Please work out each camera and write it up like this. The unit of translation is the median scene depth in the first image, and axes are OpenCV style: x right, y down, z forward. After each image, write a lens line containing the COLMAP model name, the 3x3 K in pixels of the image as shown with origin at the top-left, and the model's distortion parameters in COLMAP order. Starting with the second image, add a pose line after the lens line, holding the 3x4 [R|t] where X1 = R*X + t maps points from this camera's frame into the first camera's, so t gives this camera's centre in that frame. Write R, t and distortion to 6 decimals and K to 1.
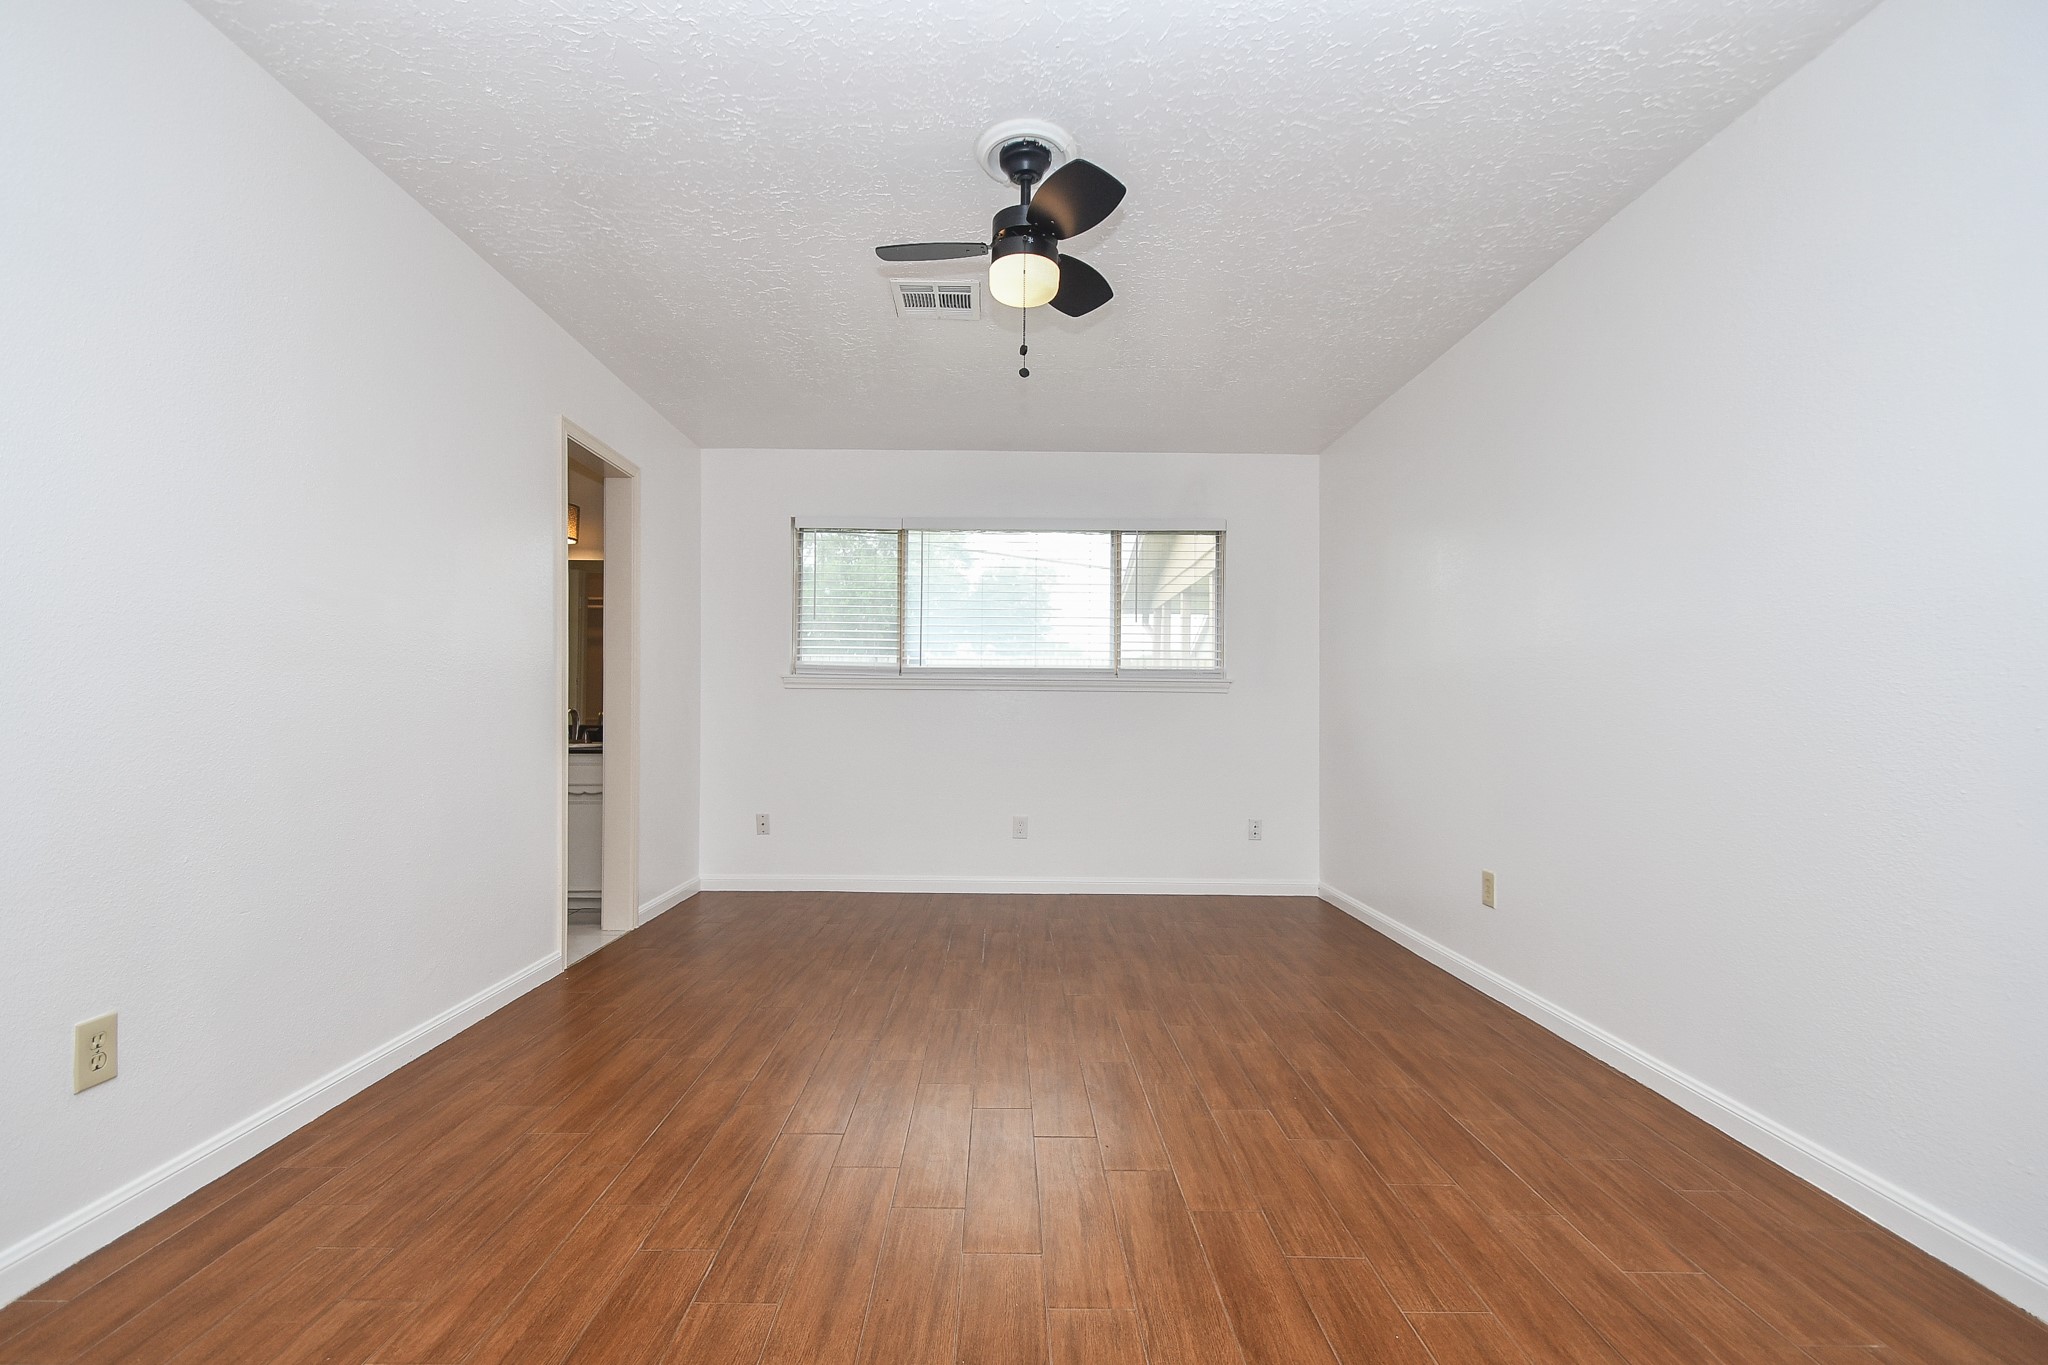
lens RADIAL K [[894.6, 0, 1018.6], [0, 894.6, 695.0], [0, 0, 1]] dist [0.019514, -0.012251]
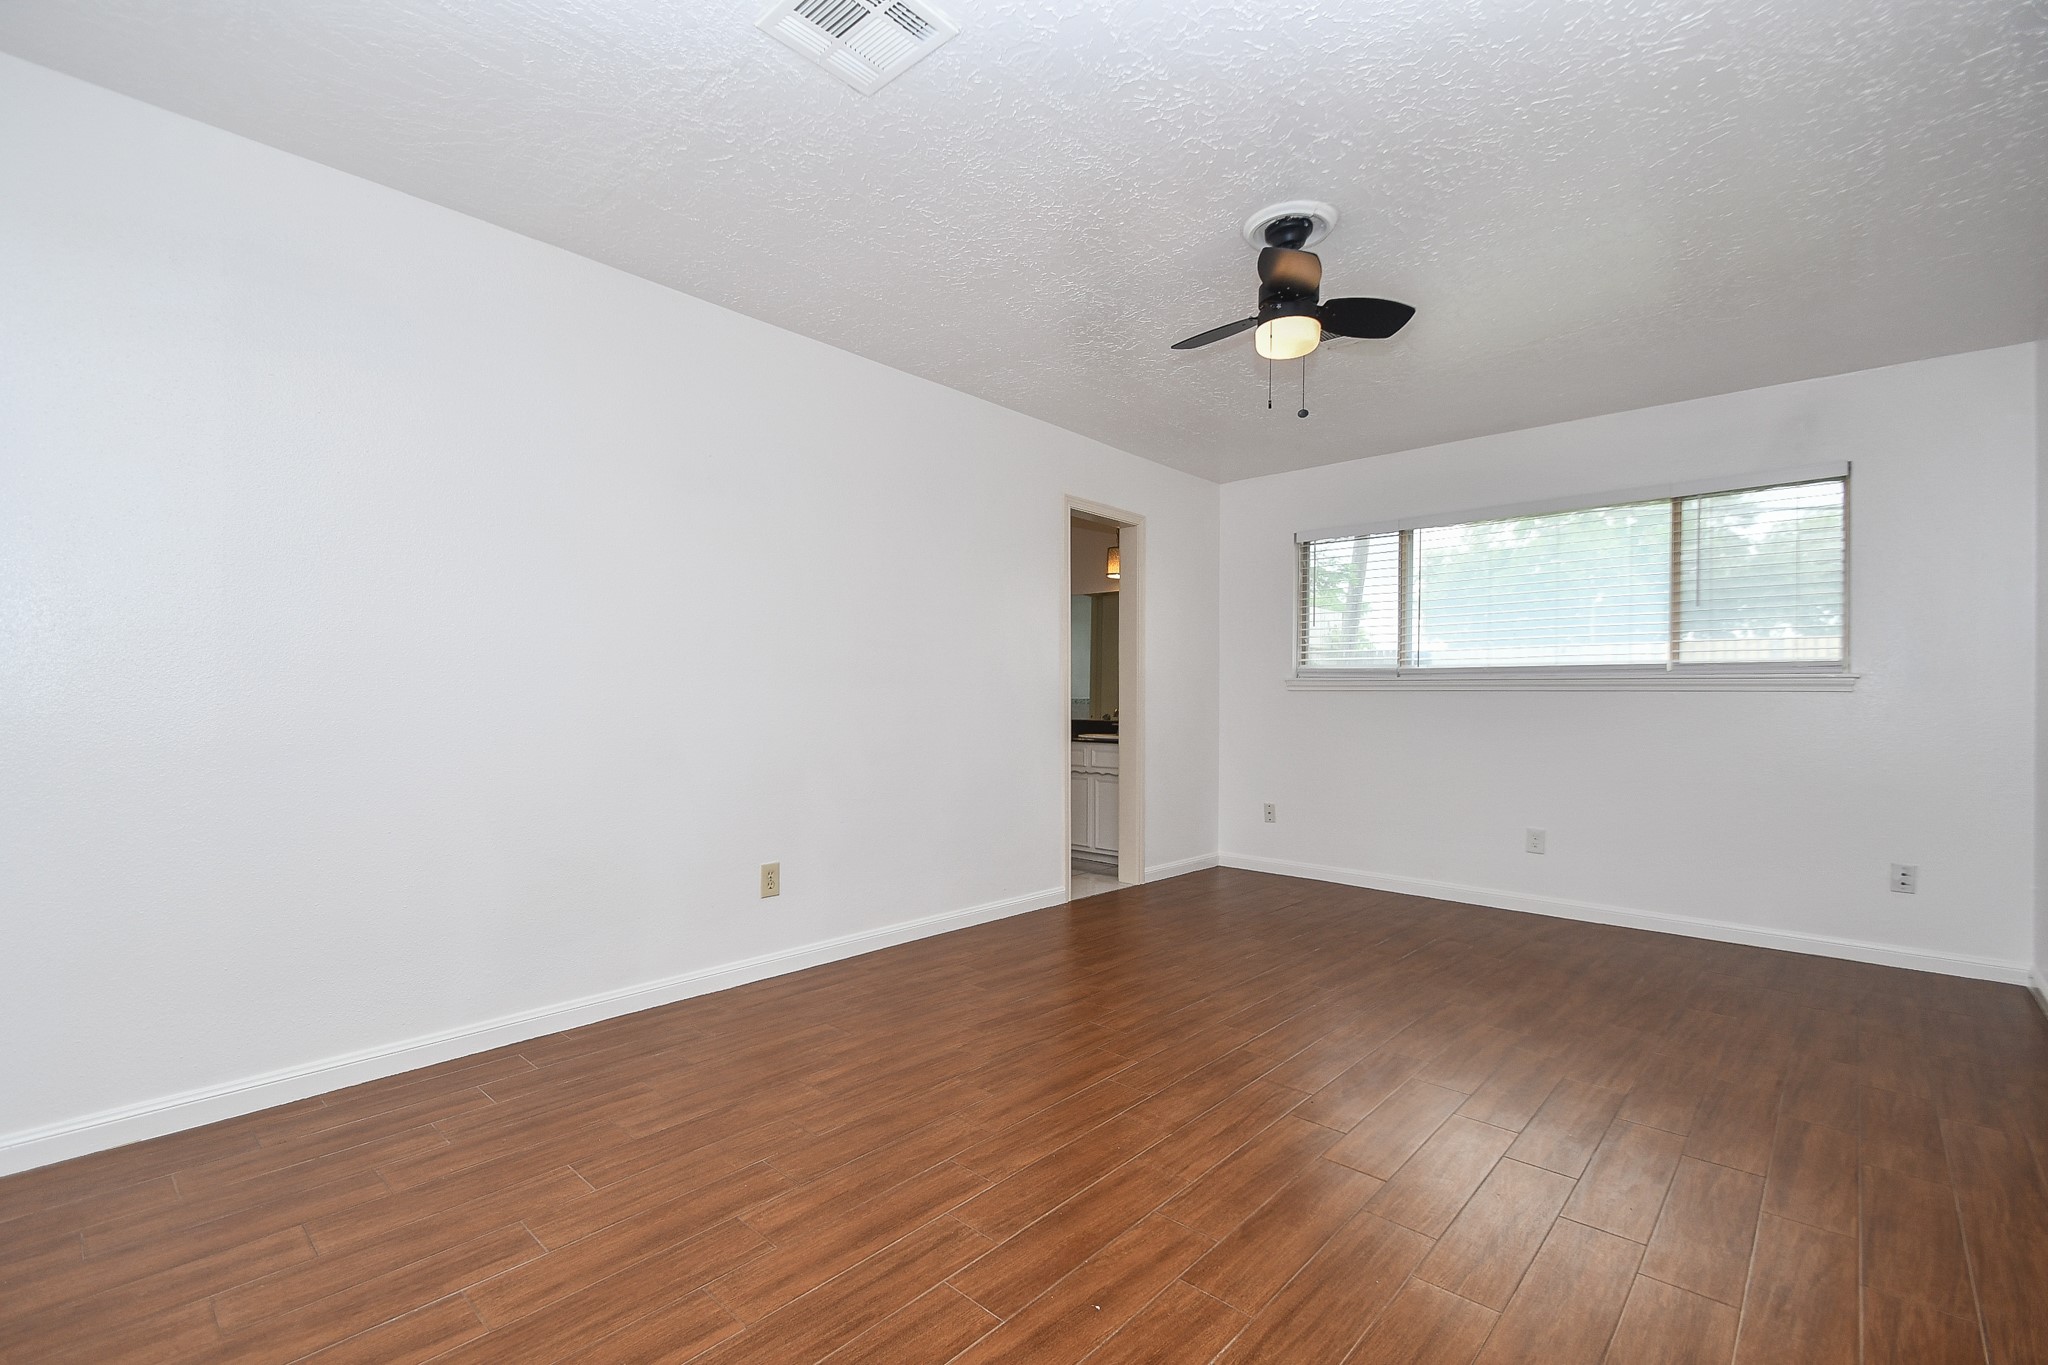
lens RADIAL K [[894.6, 0, 1008.8], [0, 894.6, 689.4], [0, 0, 1]] dist [0.019514, -0.012251]
pose [[0.732068, -0.009932, -0.681160, 0.301642], [0.007085, 0.999951, -0.006965, -0.005213], [0.681195, 0.000273, 0.732102, -0.044186]]
